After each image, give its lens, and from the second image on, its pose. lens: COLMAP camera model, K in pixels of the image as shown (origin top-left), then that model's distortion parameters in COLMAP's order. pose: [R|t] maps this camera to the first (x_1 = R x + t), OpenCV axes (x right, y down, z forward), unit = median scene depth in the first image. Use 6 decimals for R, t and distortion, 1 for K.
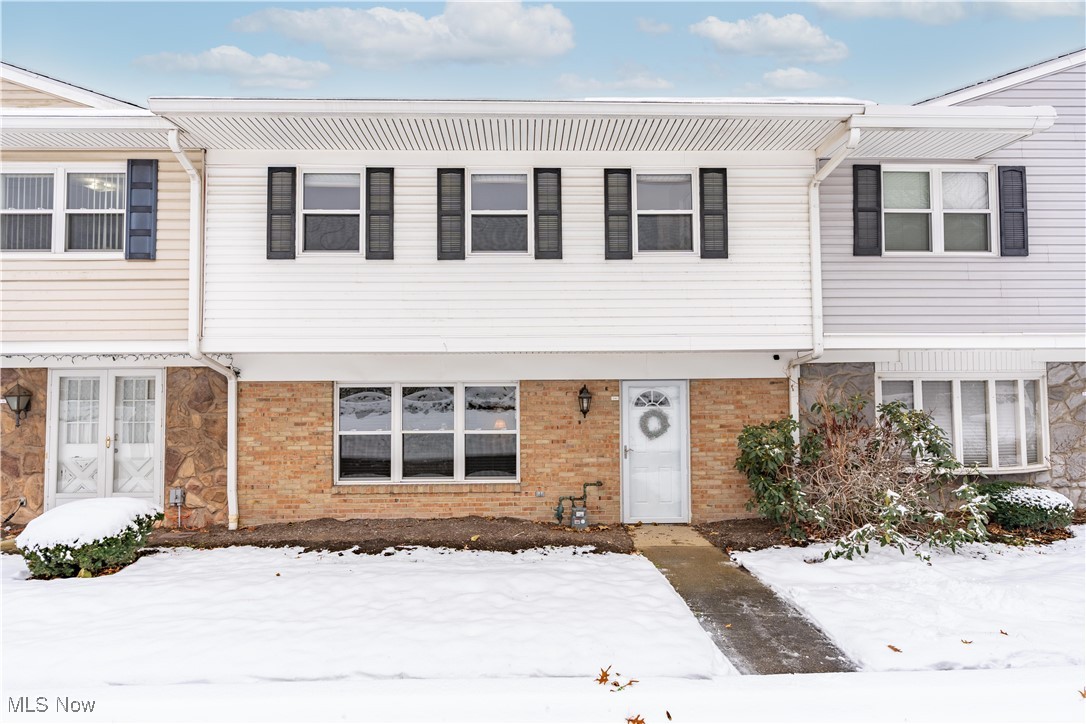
lens RADIAL K [[589.3, 0, 543.0], [0, 589.3, 362.0], [0, 0, 1]] dist [-0.005955, 0.000455]
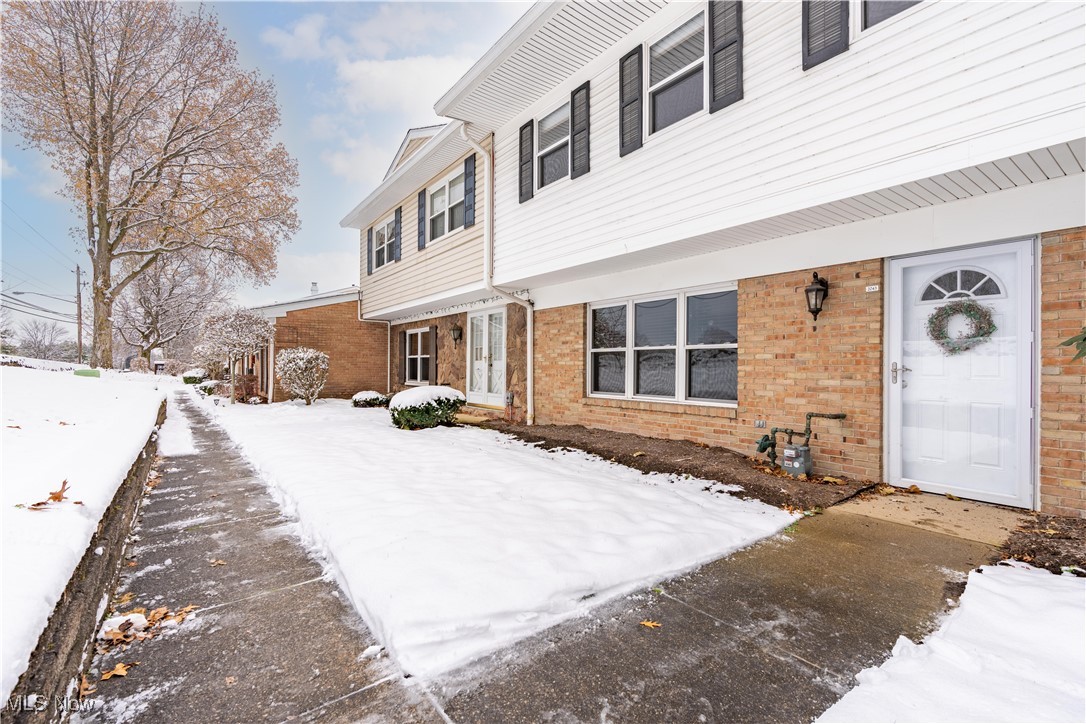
lens RADIAL K [[490.4, 0, 543.0], [0, 490.4, 362.0], [0, 0, 1]] dist [-0.003113, -0.000019]
pose [[0.574178, 0.000307, -0.818731, 0.359558], [0.027040, 0.999447, 0.019338, 0.123967], [0.818284, -0.033242, 0.573852, 0.405148]]
